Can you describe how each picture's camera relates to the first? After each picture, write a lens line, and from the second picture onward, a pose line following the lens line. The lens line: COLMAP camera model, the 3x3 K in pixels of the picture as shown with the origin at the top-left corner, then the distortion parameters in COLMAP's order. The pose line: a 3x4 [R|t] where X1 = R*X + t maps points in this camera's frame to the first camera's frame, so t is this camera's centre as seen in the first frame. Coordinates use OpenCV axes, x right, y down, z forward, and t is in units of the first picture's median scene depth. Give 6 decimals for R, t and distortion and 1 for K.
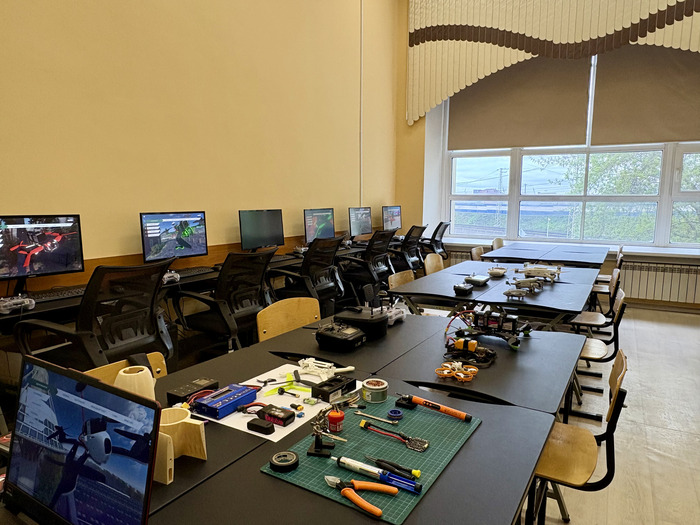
lens RADIAL K [[482.5, 0, 350.0], [0, 482.5, 262.5], [0, 0, 1]] dist [-0.002032, 0.000445]
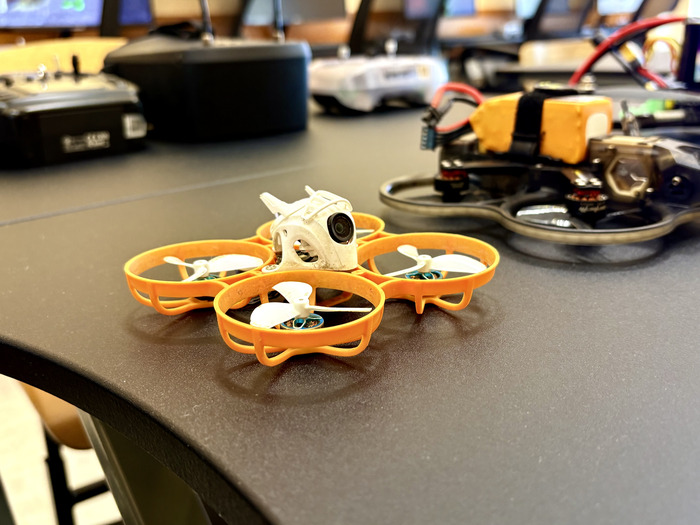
lens RADIAL K [[748.1, 0, 350.0], [0, 748.1, 262.5], [0, 0, 1]] dist [0.004009, -0.004078]
pose [[0.952106, 0.060368, -0.299750, 0.184755], [-0.005605, 0.983598, 0.180289, 0.122654], [0.305717, -0.169974, 0.936828, 0.533046]]
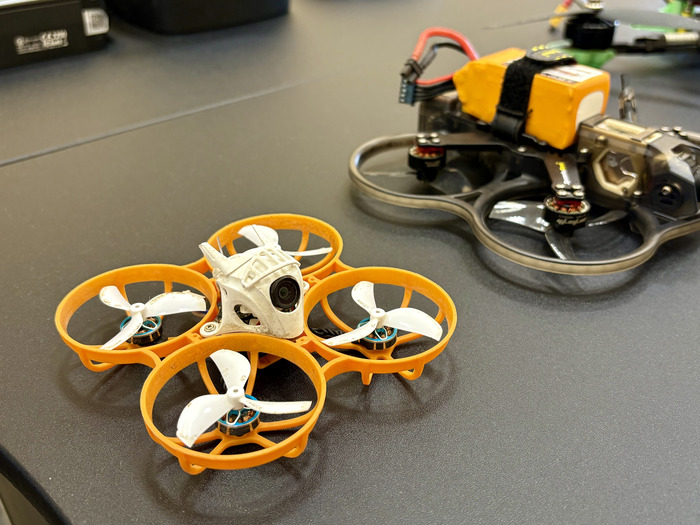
lens RADIAL K [[748.1, 0, 350.0], [0, 748.1, 262.5], [0, 0, 1]] dist [0.004009, -0.004078]
pose [[0.949586, 0.159007, -0.270192, 0.185104], [-0.036988, 0.912640, 0.407088, 0.091681], [0.311318, -0.376571, 0.872511, 0.553225]]
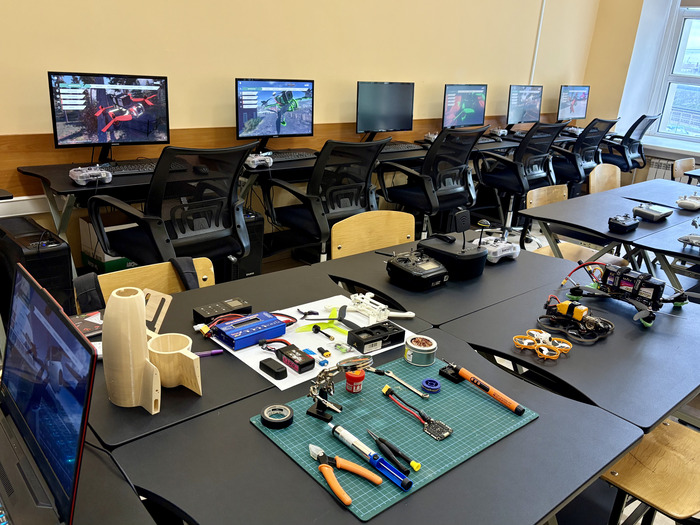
lens RADIAL K [[596.2, 0, 350.0], [0, 596.2, 262.5], [0, 0, 1]] dist [0.072435, -0.114845]
pose [[0.954408, 0.157300, -0.253697, 0.097059], [-0.103154, 0.971330, 0.214188, -0.049145], [0.280116, -0.178253, 0.943272, 0.016353]]
